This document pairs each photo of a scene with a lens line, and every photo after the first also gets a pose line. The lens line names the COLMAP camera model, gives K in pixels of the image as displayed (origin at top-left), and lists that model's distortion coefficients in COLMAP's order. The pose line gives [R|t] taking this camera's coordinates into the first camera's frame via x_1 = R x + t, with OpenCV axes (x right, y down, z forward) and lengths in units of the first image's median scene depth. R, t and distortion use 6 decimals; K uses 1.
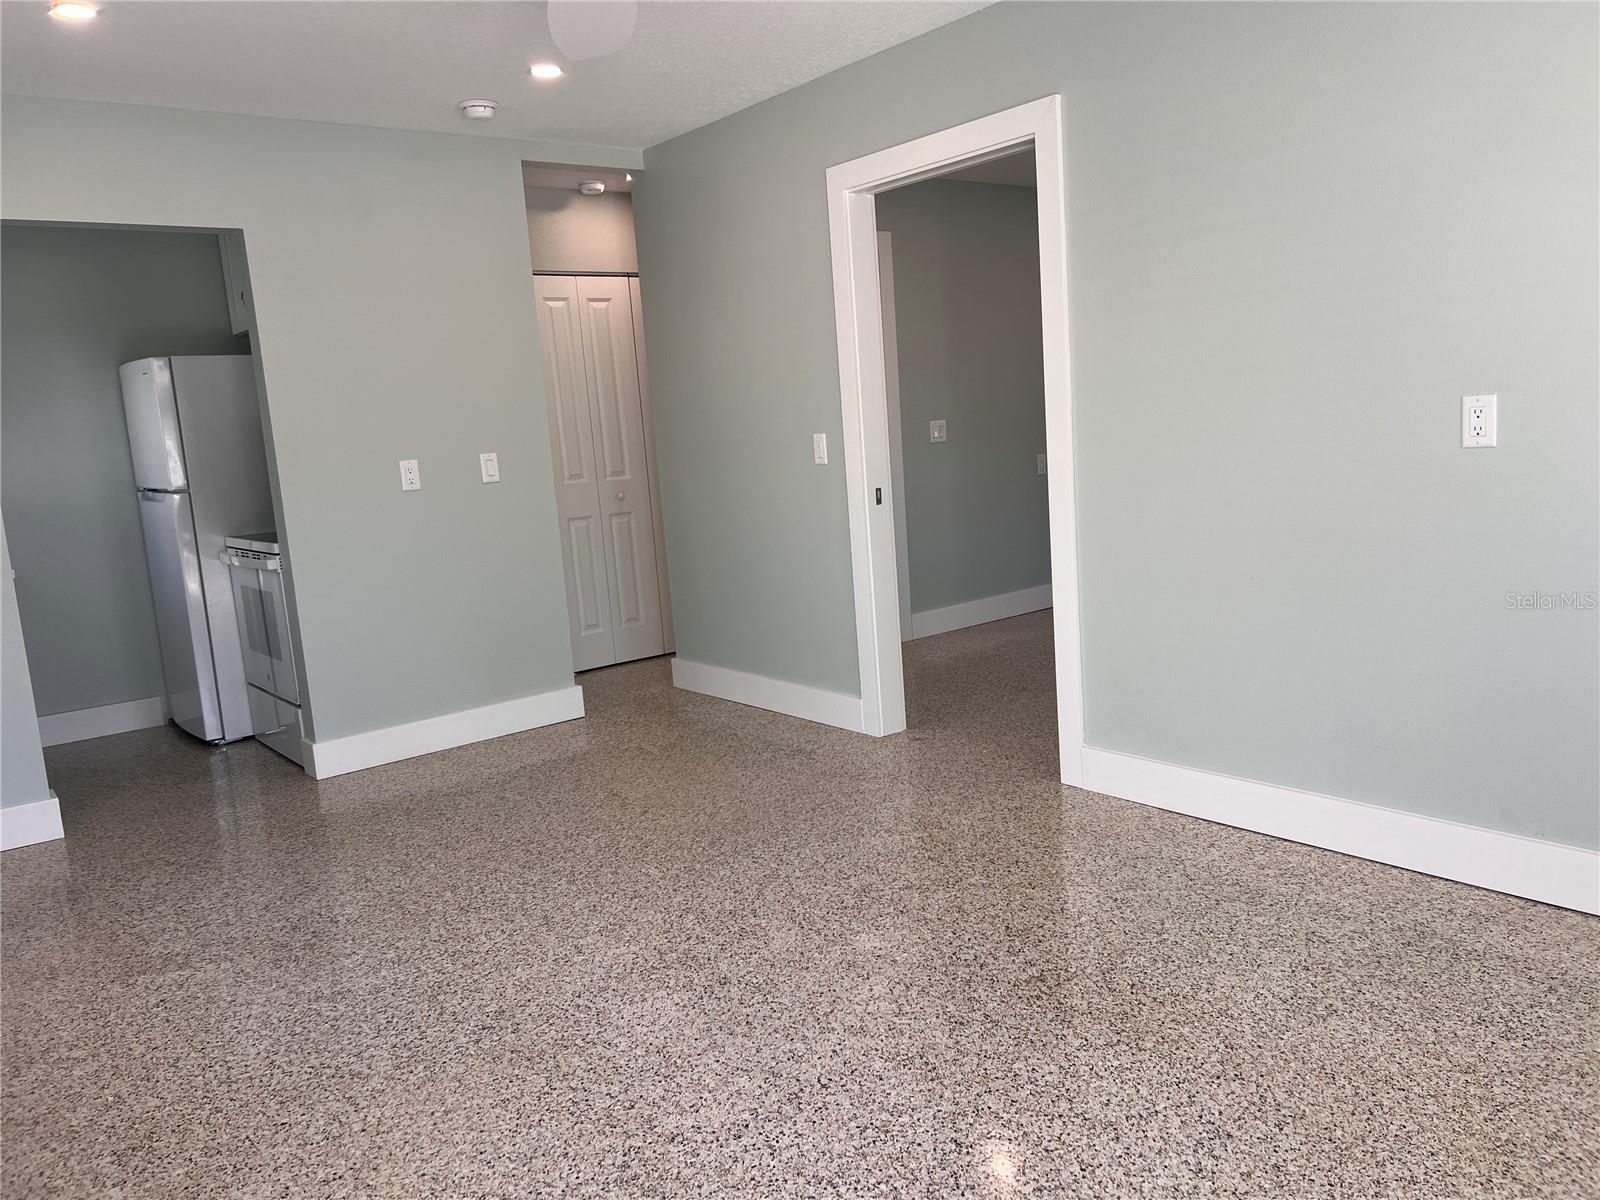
lens RADIAL K [[1205.5, 0, 816.4], [0, 1205.5, 602.0], [0, 0, 1]] dist [0.050492, -0.057492]
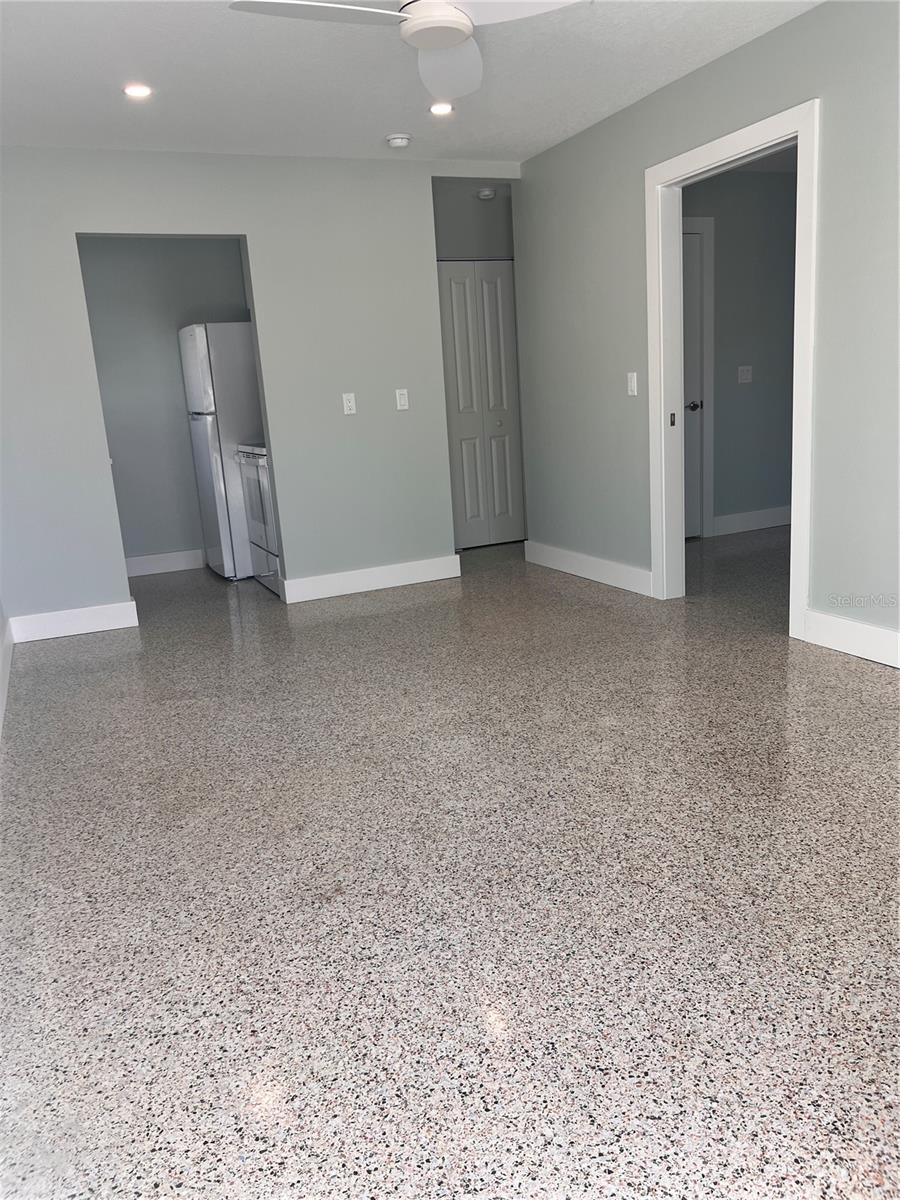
lens RADIAL K [[904.2, 0, 446.5], [0, 904.2, 600.9], [0, 0, 1]] dist [0.050492, -0.057492]
pose [[0.966099, 0.062191, -0.250568, 0.102637], [-0.039101, 0.994603, 0.096101, 0.033962], [0.255192, -0.083046, 0.963317, -0.077226]]
